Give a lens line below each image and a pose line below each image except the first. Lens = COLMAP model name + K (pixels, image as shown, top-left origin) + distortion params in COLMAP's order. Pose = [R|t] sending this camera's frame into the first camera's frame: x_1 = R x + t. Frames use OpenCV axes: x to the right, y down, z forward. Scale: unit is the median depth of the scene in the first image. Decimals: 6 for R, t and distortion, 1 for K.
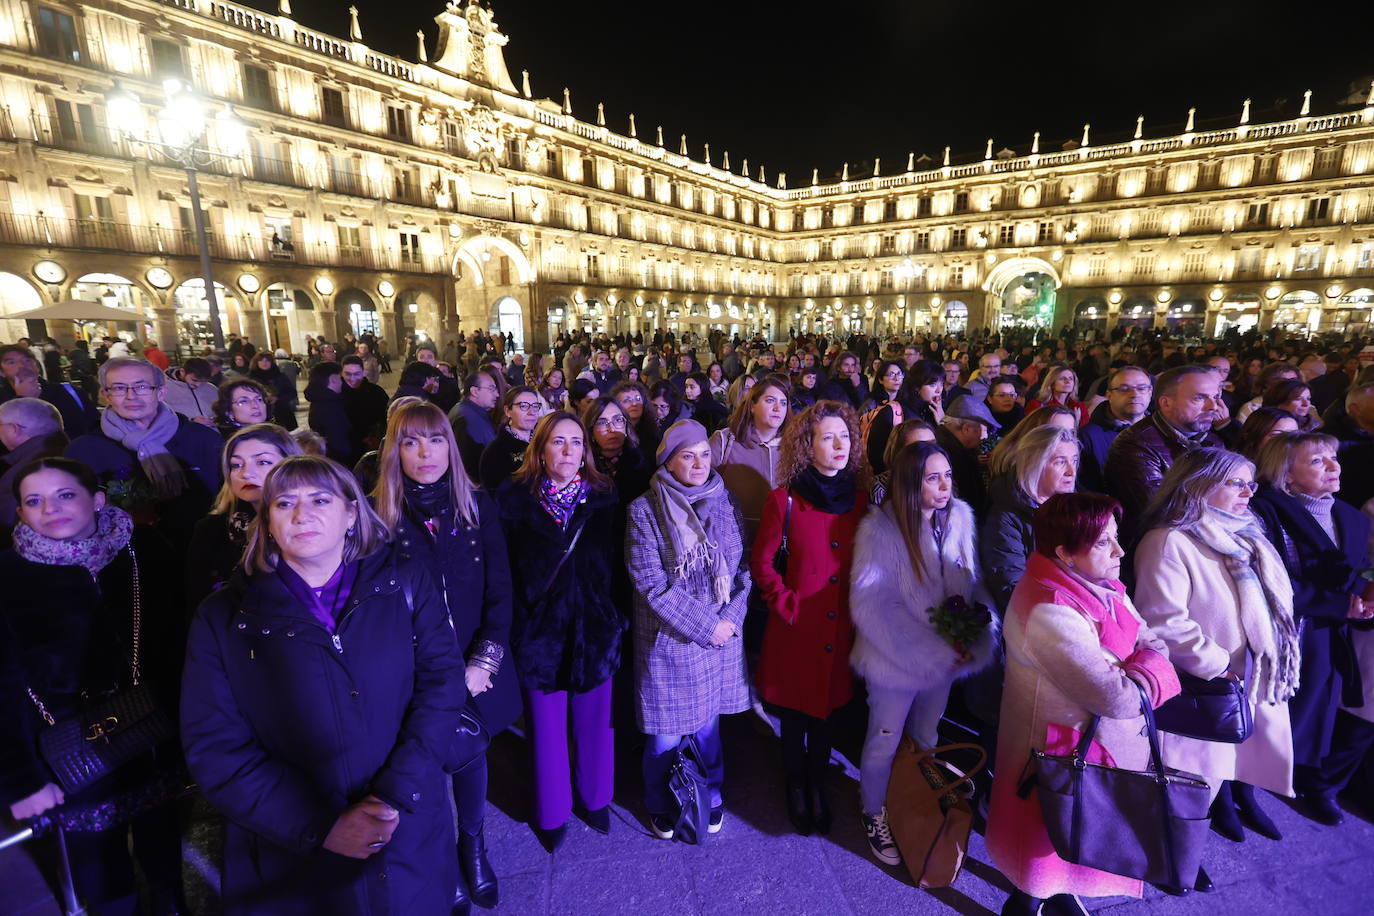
lens RADIAL K [[612.3, 0, 695.1], [0, 612.3, 455.8], [0, 0, 1]] dist [0.002054, -0.000191]
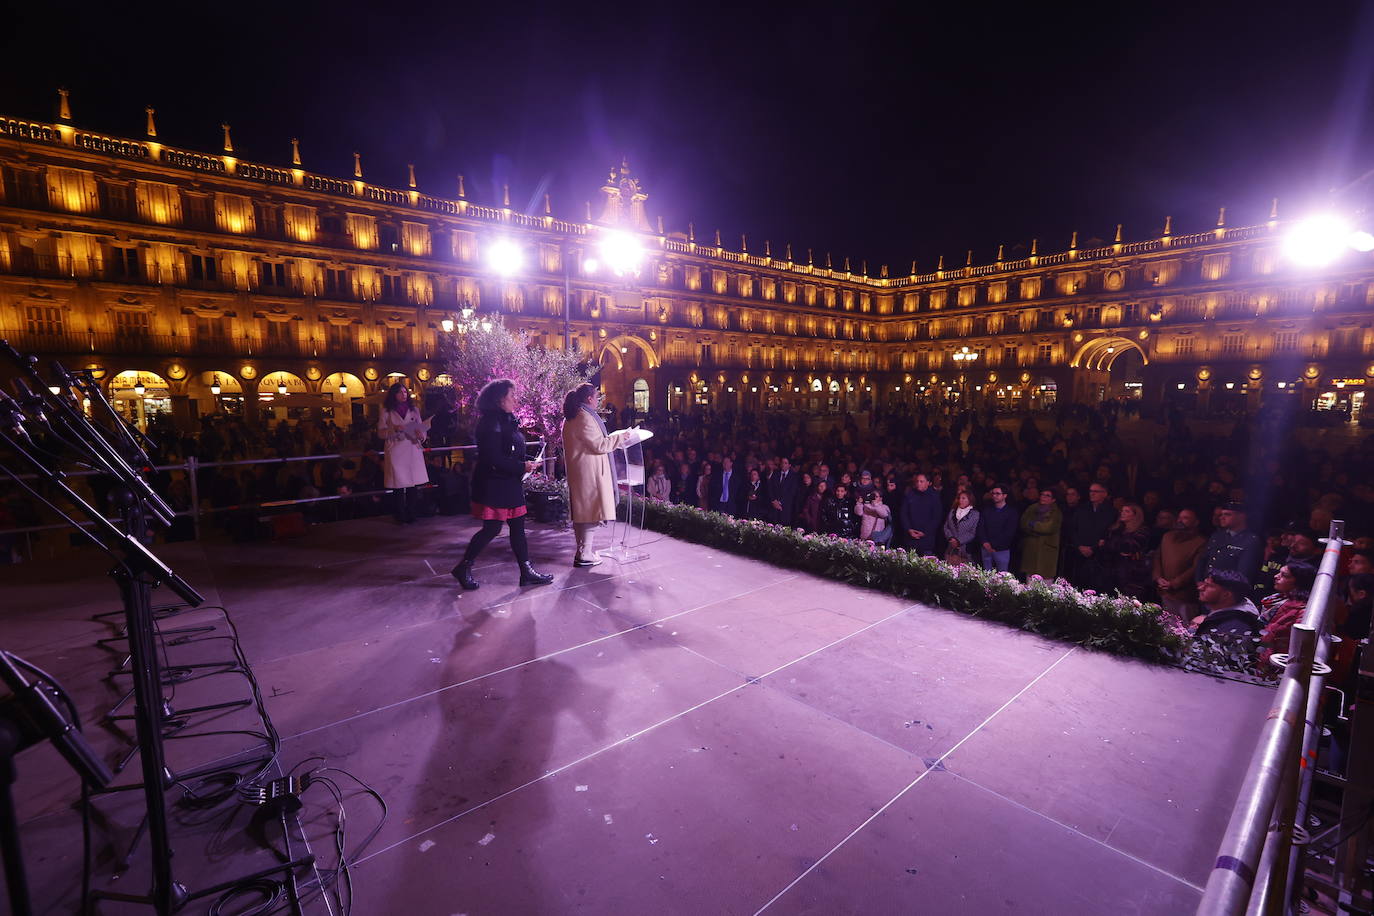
lens RADIAL K [[611.9, 0, 690.6], [0, 611.9, 462.7], [0, 0, 1]] dist [-0.000726, 0.001290]
pose [[0.969868, 0.030050, -0.241773, 0.109352], [-0.051381, 0.995273, -0.082412, 0.019436], [0.238153, 0.092351, 0.966827, -0.199327]]
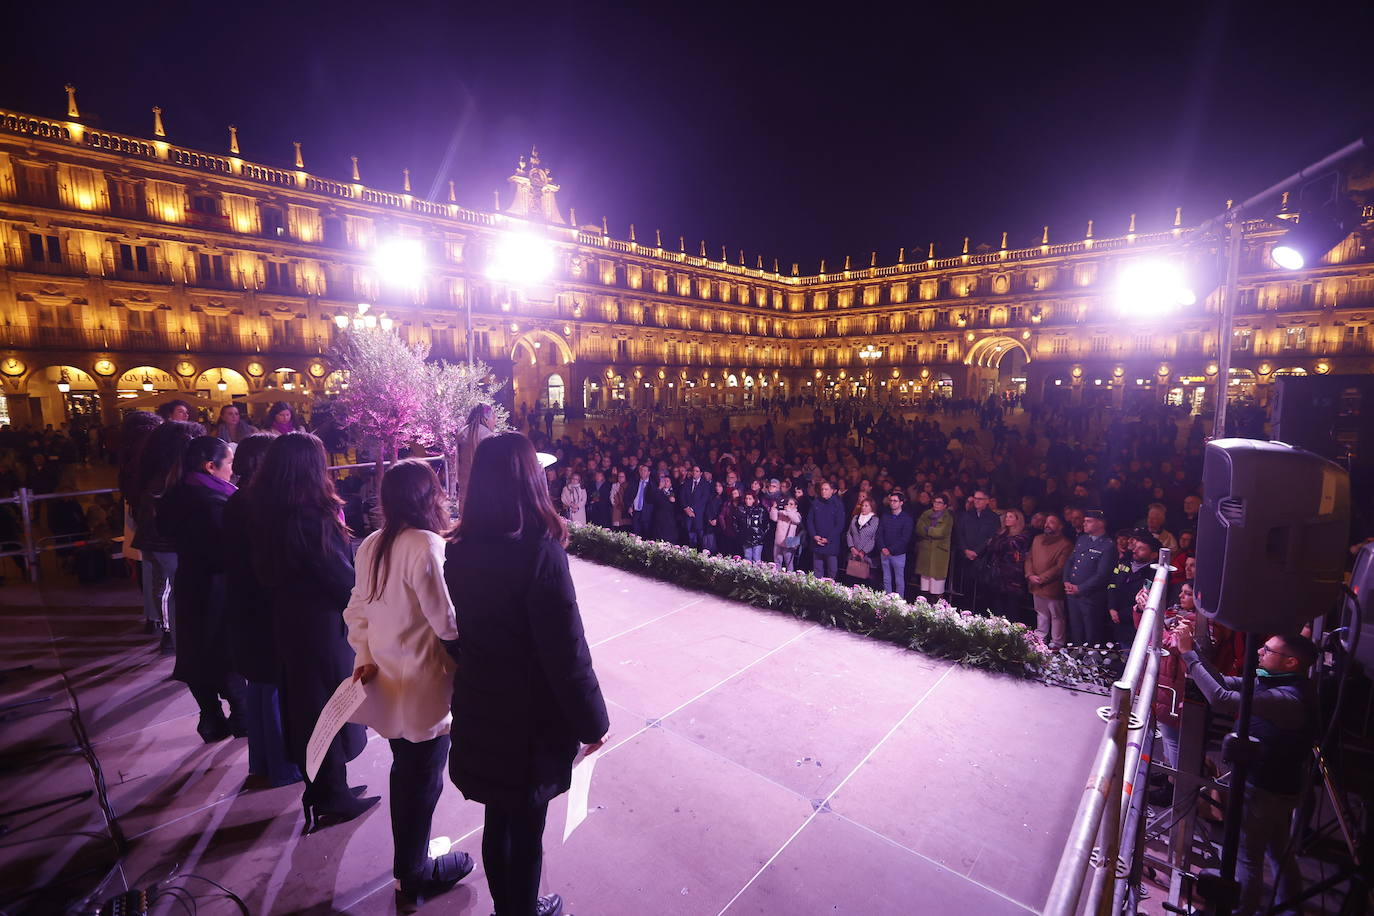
lens RADIAL K [[612.1, 0, 691.9], [0, 612.1, 459.8], [0, 0, 1]] dist [0.000142, 0.001419]
pose [[0.993834, 0.016196, -0.109691, 0.111716], [-0.025110, 0.996448, -0.080378, 0.013548], [0.107999, 0.082636, 0.990711, -0.199508]]
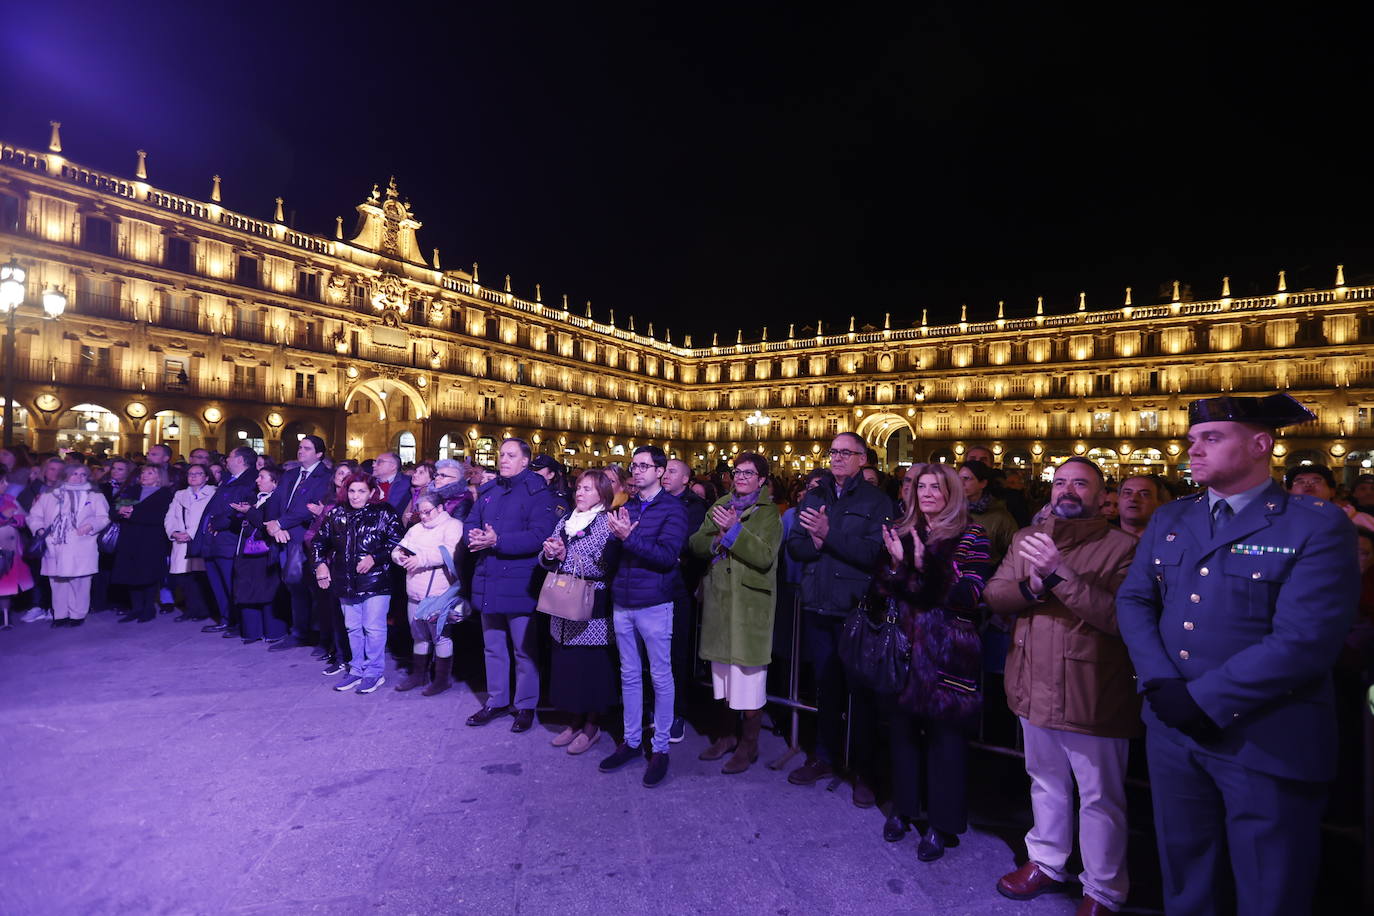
lens RADIAL K [[612.4, 0, 698.6], [0, 612.4, 463.6], [0, 0, 1]] dist [0.000444, 0.001309]
pose [[0.998227, 0.029840, 0.051496, 0.152701], [-0.018069, 0.976337, -0.215501, 0.024134], [-0.056708, 0.214188, 0.975145, -0.085337]]
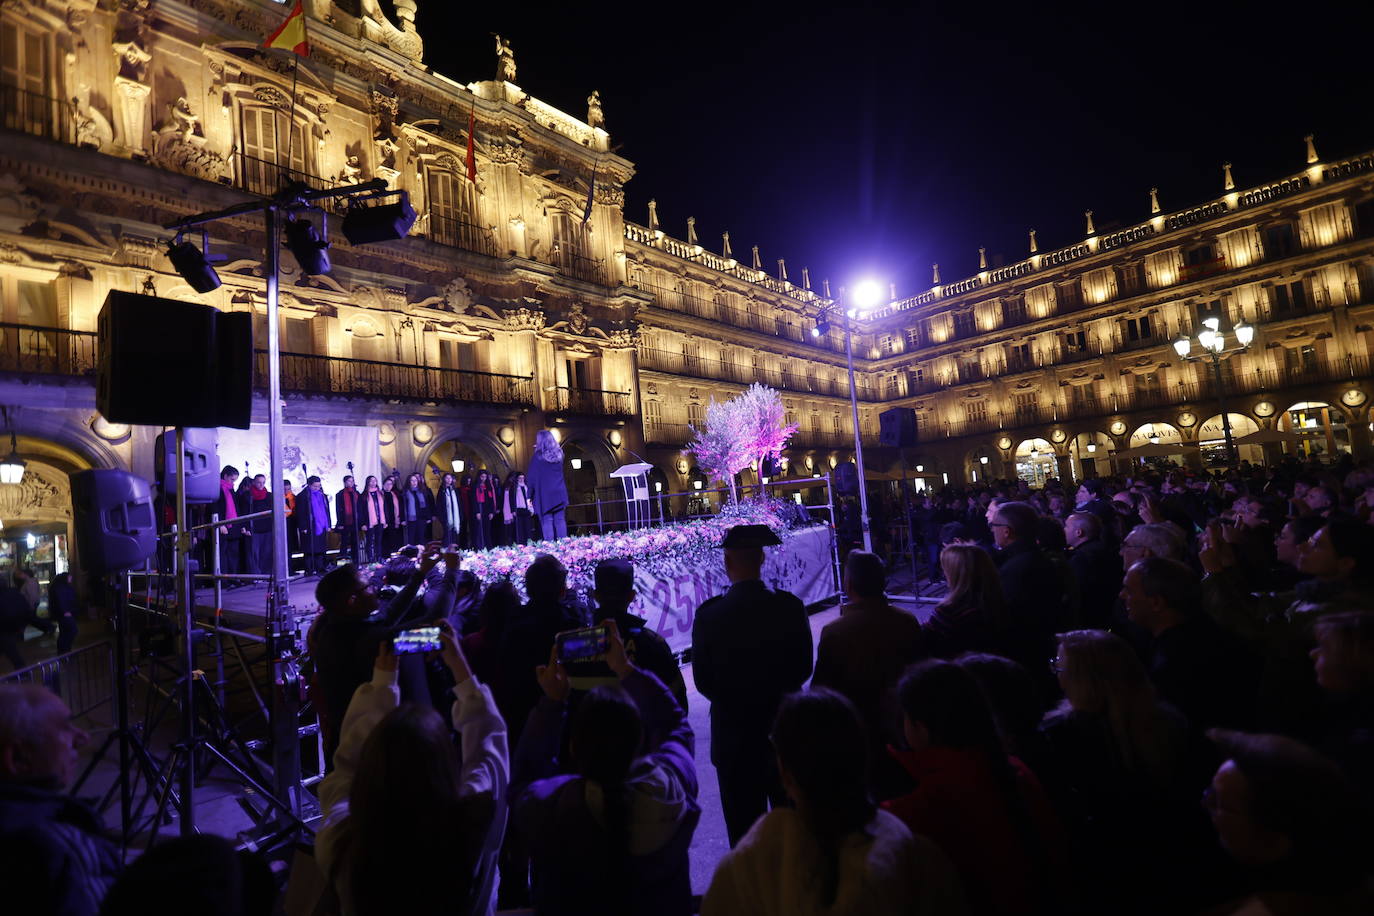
lens RADIAL K [[612.8, 0, 688.1], [0, 612.8, 462.2], [0, 0, 1]] dist [0.000754, 0.001236]
pose [[-0.125452, -0.051231, -0.990776, 0.243747], [-0.109585, 0.993270, -0.037484, 0.008281], [0.986029, 0.103871, -0.130221, -0.049347]]
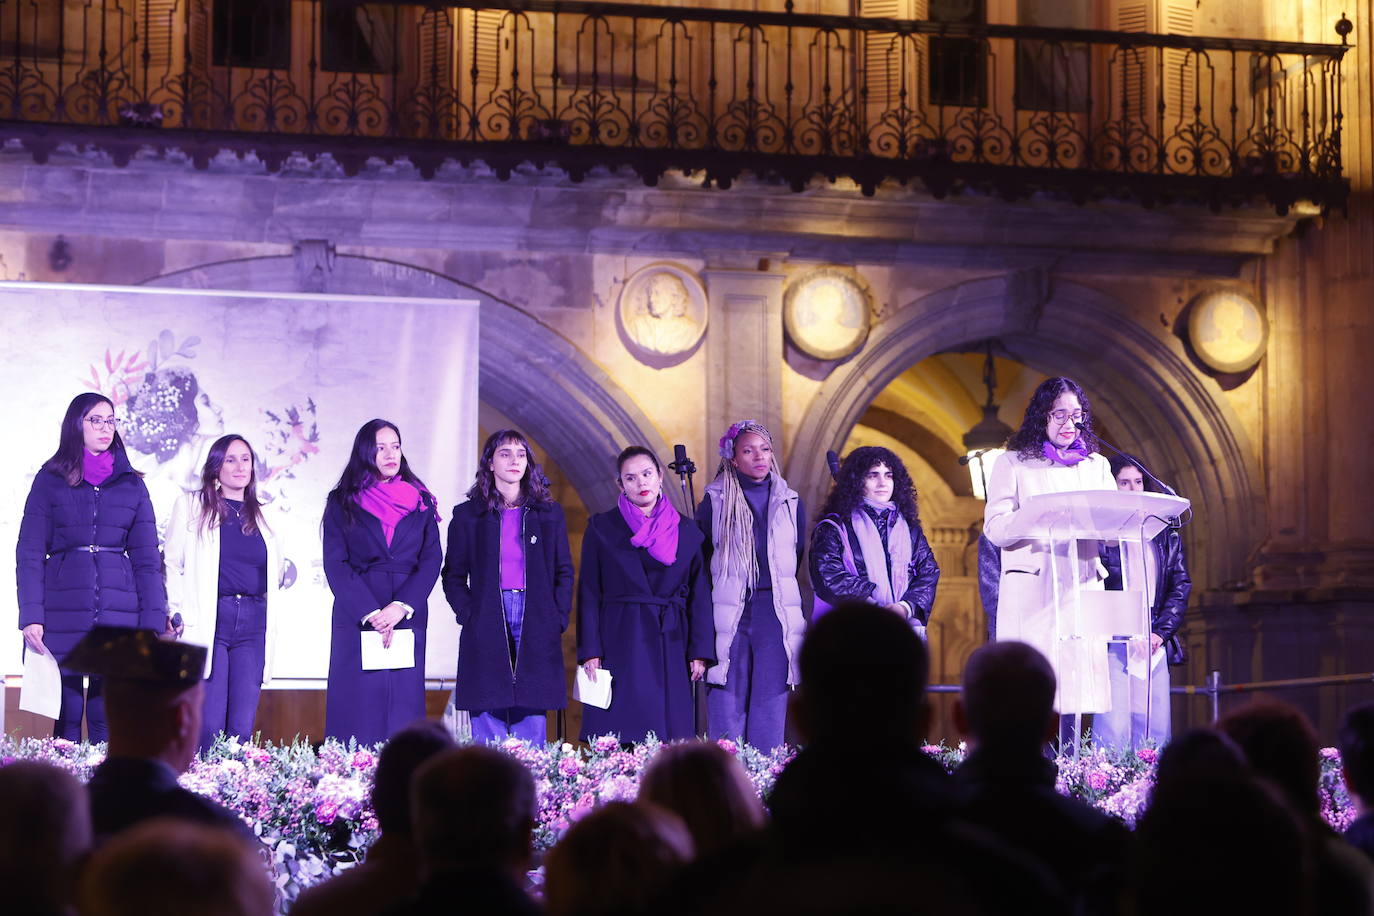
lens RADIAL K [[3634.6, 0, 687.3], [0, 3634.6, 454.2], [0, 0, 1]] dist [0.006443, 0.665208]
pose [[-0.636977, -0.070198, -0.767680, 0.283125], [-0.152075, 0.987718, 0.035865, -0.003228], [0.755734, 0.139590, -0.639829, 0.052188]]
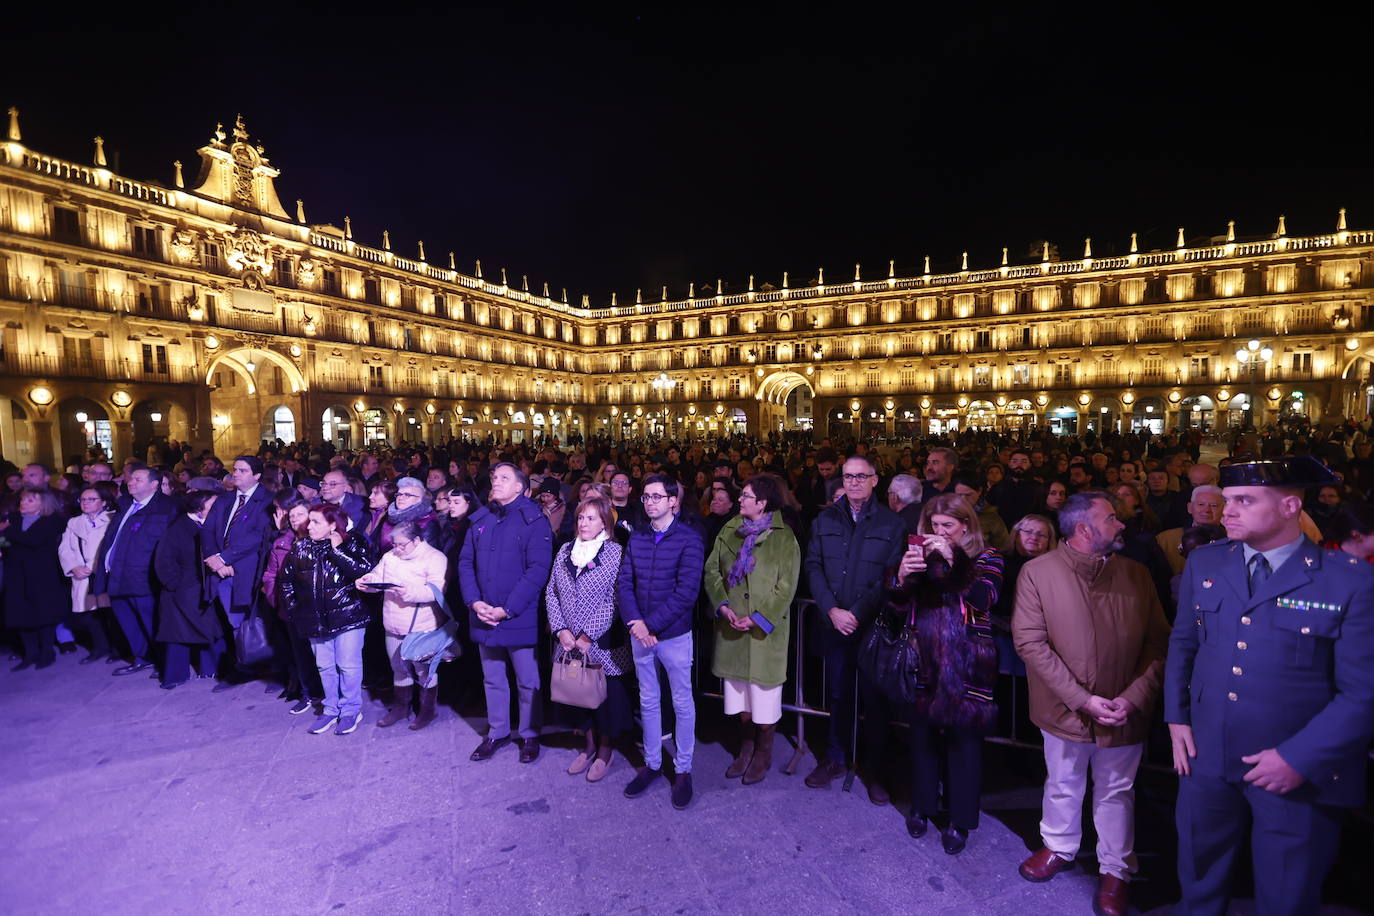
lens RADIAL K [[613.3, 0, 687.1], [0, 613.3, 471.3], [0, 0, 1]] dist [0.001536, 0.001138]
pose [[0.980876, -0.020915, 0.193507, 0.140465], [0.048020, 0.989480, -0.136466, 0.016443], [-0.188618, 0.143148, 0.971562, -0.084984]]
